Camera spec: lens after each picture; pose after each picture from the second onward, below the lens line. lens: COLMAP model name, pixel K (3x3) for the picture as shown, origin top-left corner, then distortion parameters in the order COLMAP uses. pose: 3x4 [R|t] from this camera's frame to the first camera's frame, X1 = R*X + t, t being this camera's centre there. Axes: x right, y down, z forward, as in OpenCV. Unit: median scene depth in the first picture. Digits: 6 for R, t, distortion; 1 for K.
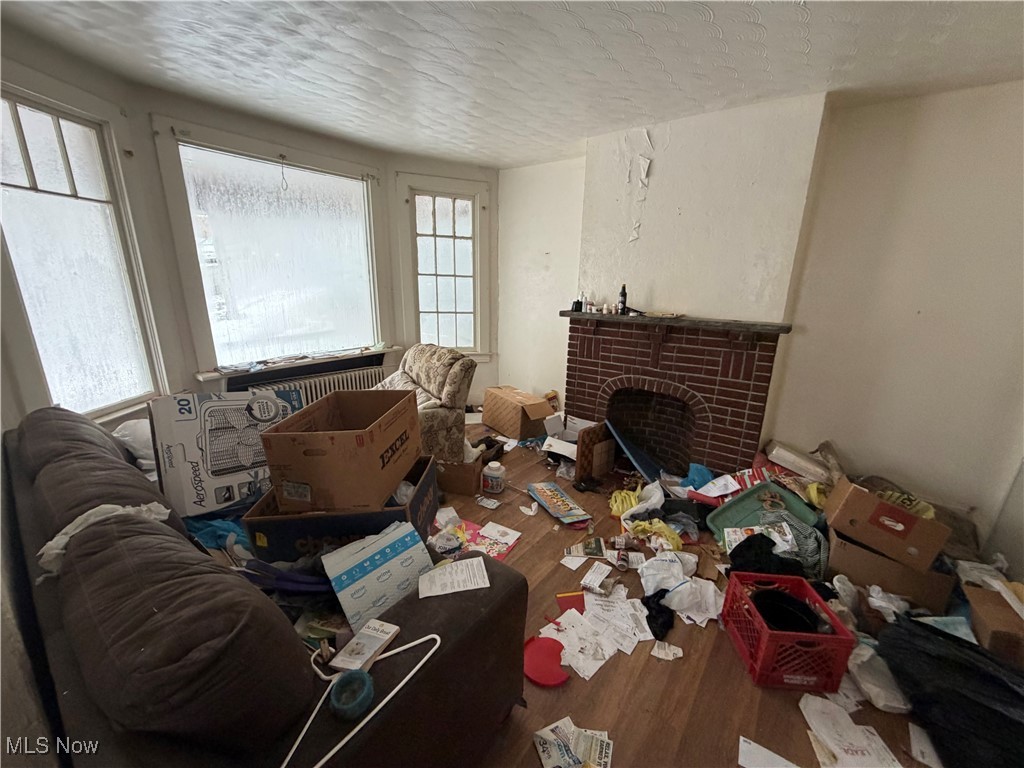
lens RADIAL K [[408.7, 0, 507.3], [0, 408.7, 382.0], [0, 0, 1]] dist [0.001867, -0.000625]
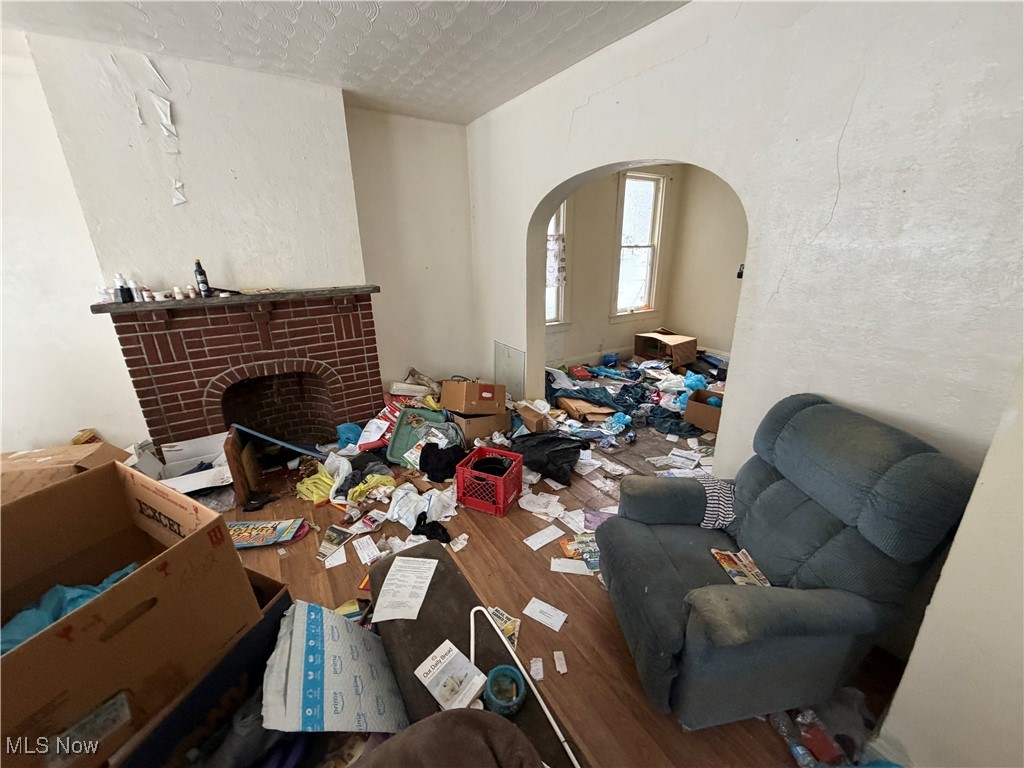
lens RADIAL K [[408.7, 0, 511.6], [0, 408.7, 383.4], [0, 0, 1]] dist [0.001867, -0.000625]
pose [[0.337805, -0.320394, 0.885006, -0.344781], [0.256105, 0.936090, 0.241134, -0.052066], [-0.905703, 0.145198, 0.398270, 0.169308]]
